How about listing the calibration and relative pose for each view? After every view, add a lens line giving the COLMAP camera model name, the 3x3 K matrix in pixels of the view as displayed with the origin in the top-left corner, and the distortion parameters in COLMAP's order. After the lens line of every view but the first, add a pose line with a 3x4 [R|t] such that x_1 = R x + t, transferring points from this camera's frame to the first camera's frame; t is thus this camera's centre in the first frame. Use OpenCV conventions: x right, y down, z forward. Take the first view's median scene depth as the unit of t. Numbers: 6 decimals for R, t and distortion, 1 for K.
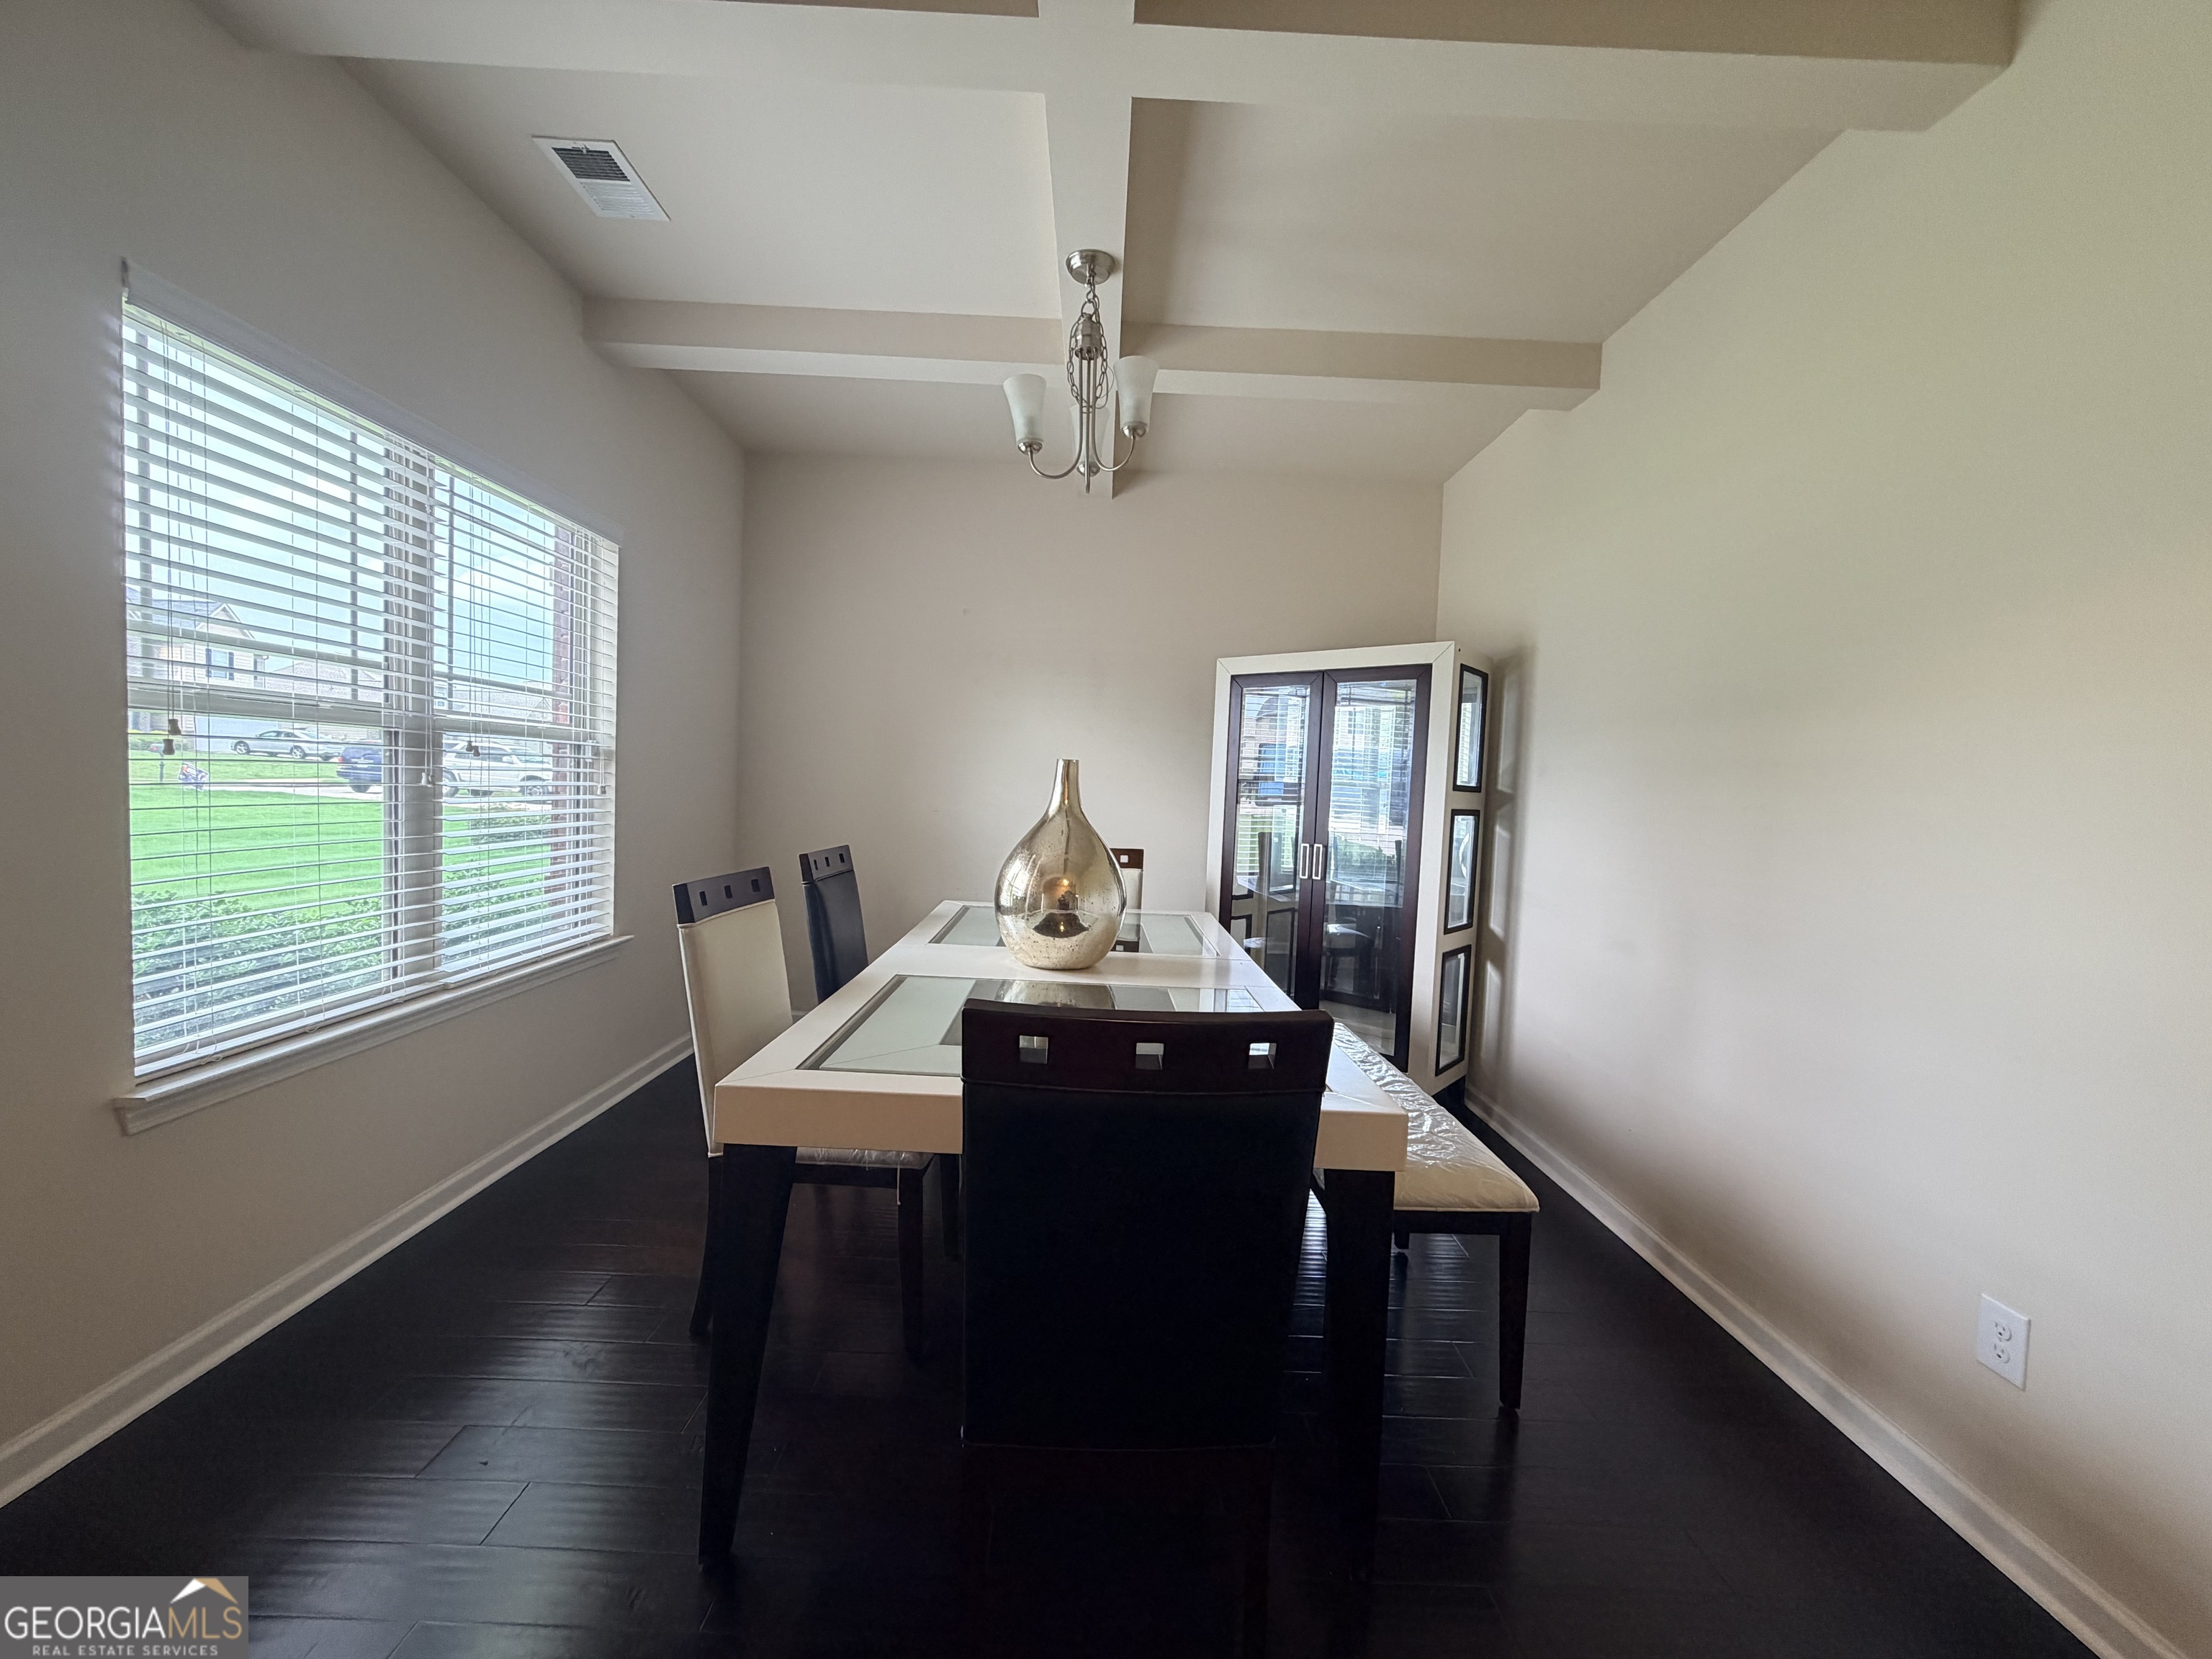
lens RADIAL K [[883.0, 0, 1108.9], [0, 883.0, 822.9], [0, 0, 1]] dist [0.001640, -0.000806]
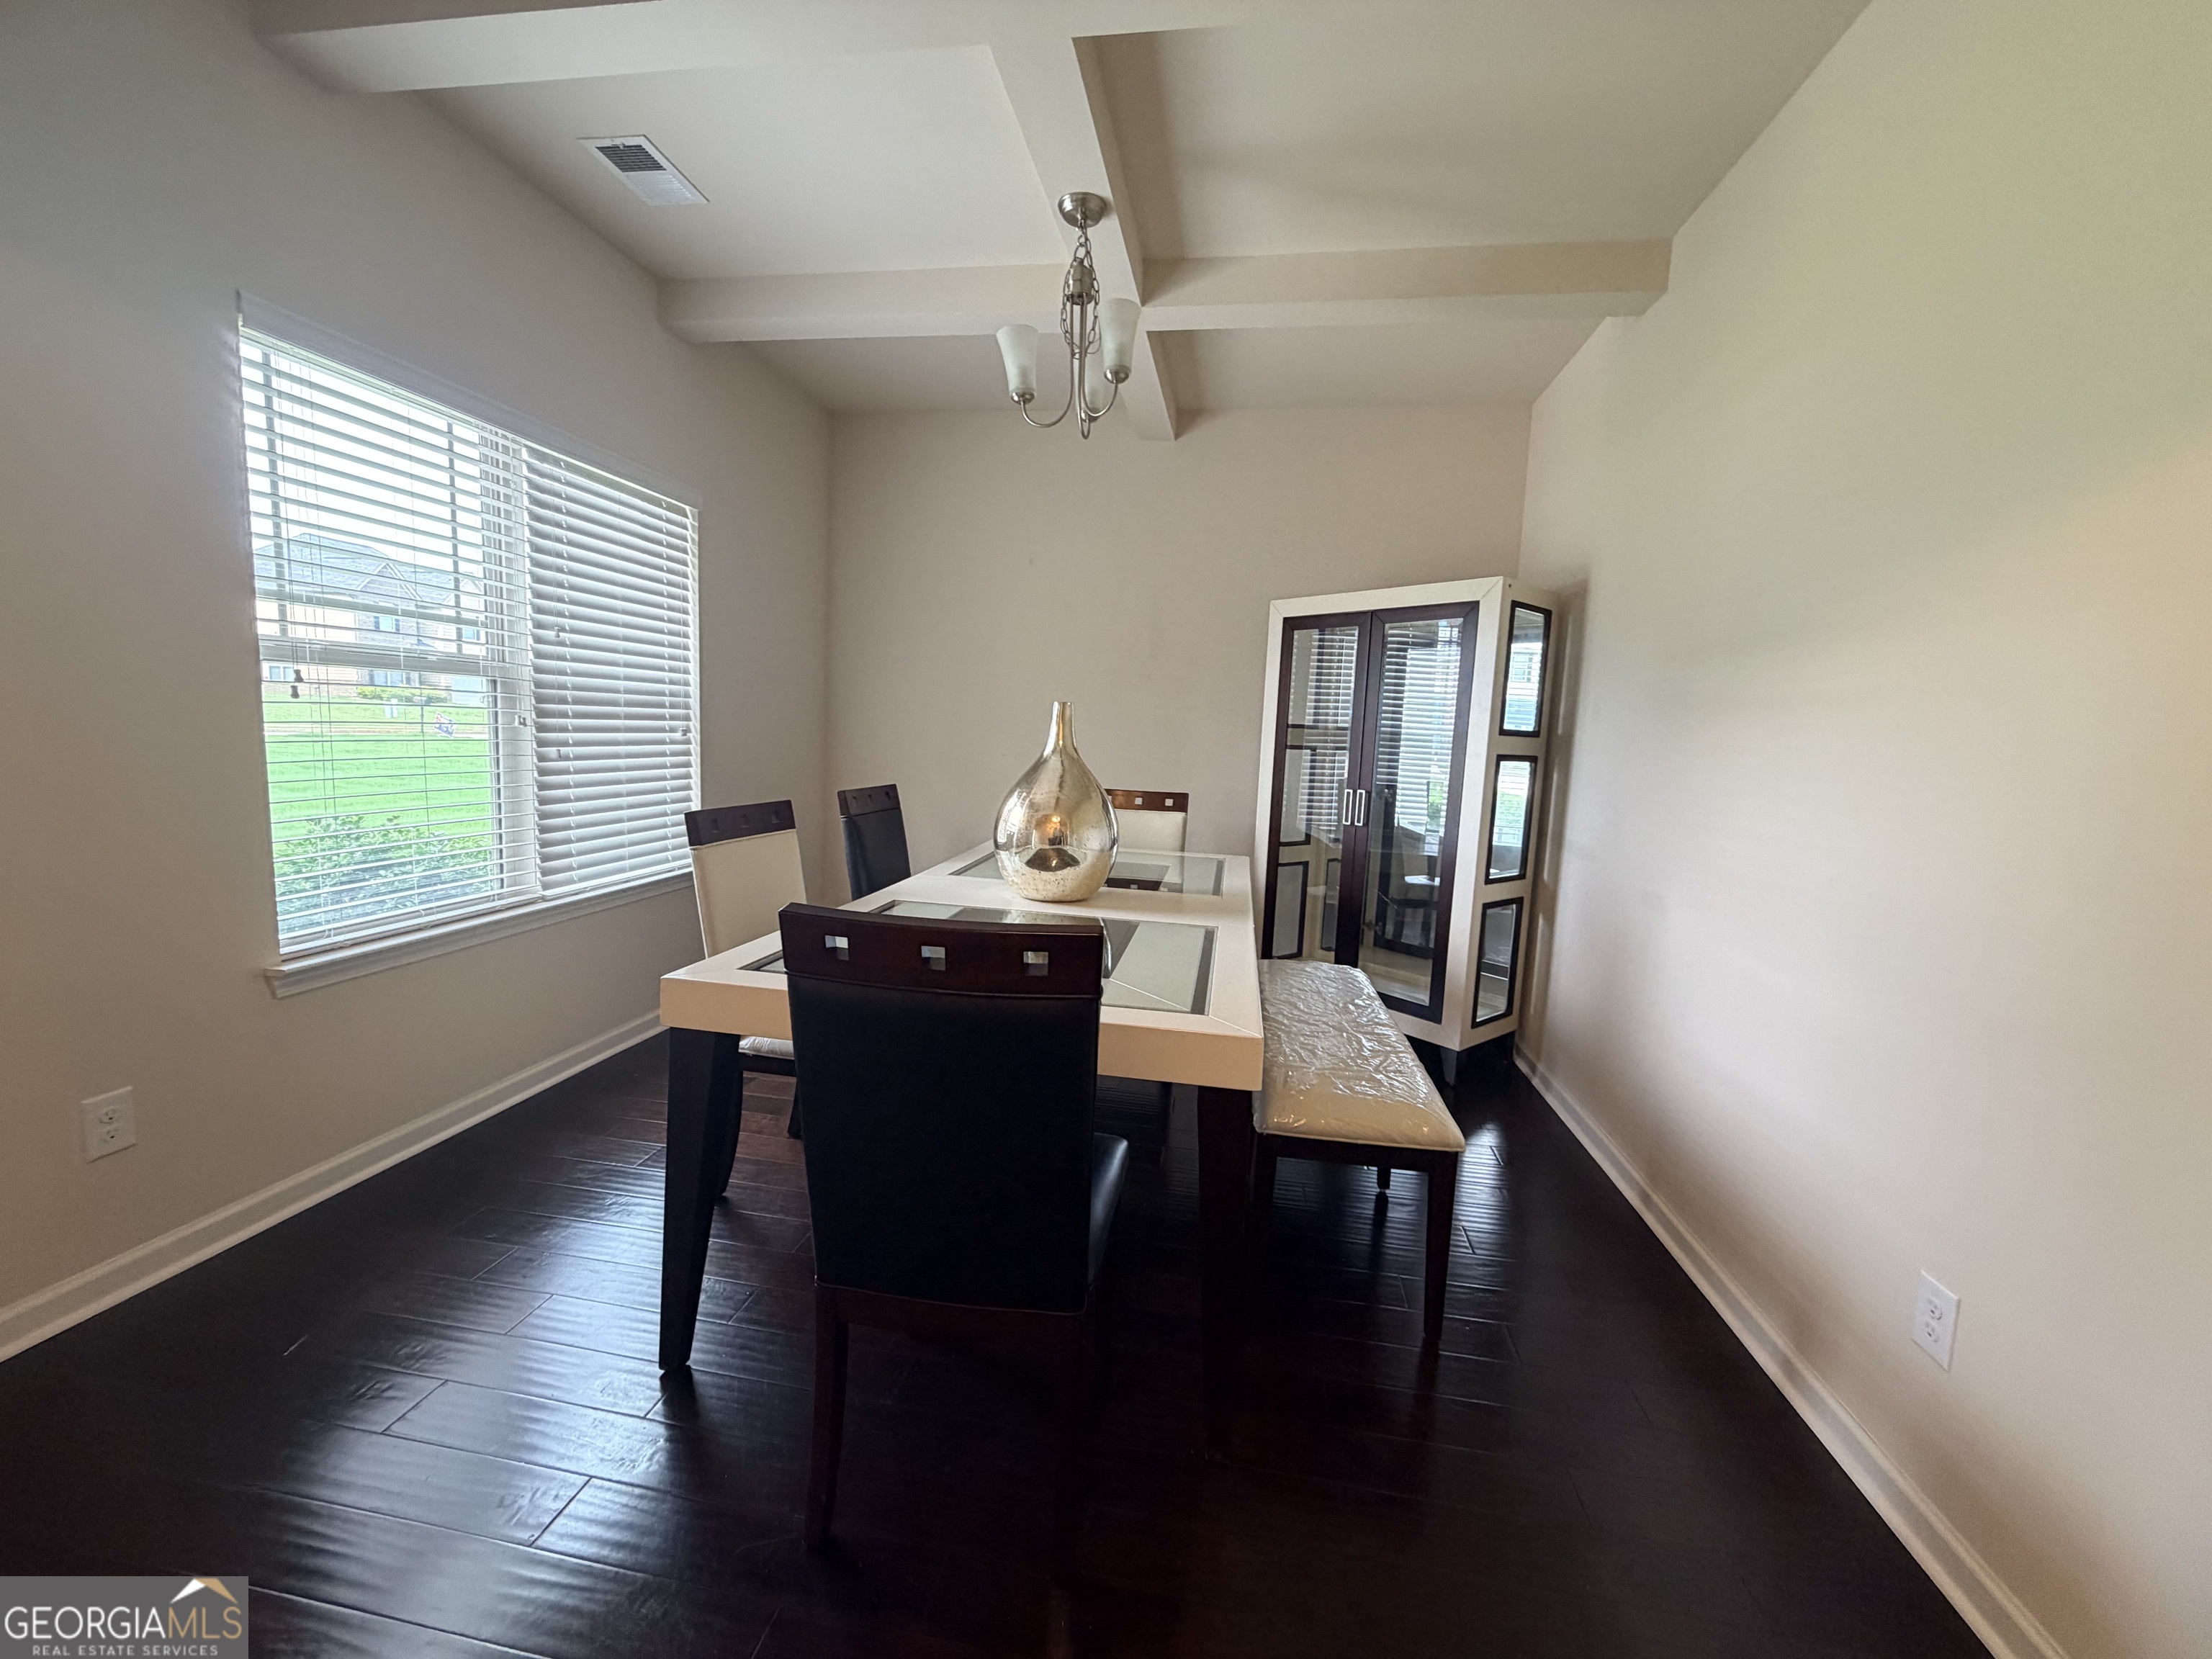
lens RADIAL K [[883.0, 0, 1105.5], [0, 883.0, 822.4], [0, 0, 1]] dist [0.001640, -0.000806]
pose [[0.985382, 0.018725, -0.169328, 0.187992], [-0.009250, 0.998356, 0.056574, 0.010754], [0.170109, -0.054181, 0.983935, -0.024540]]
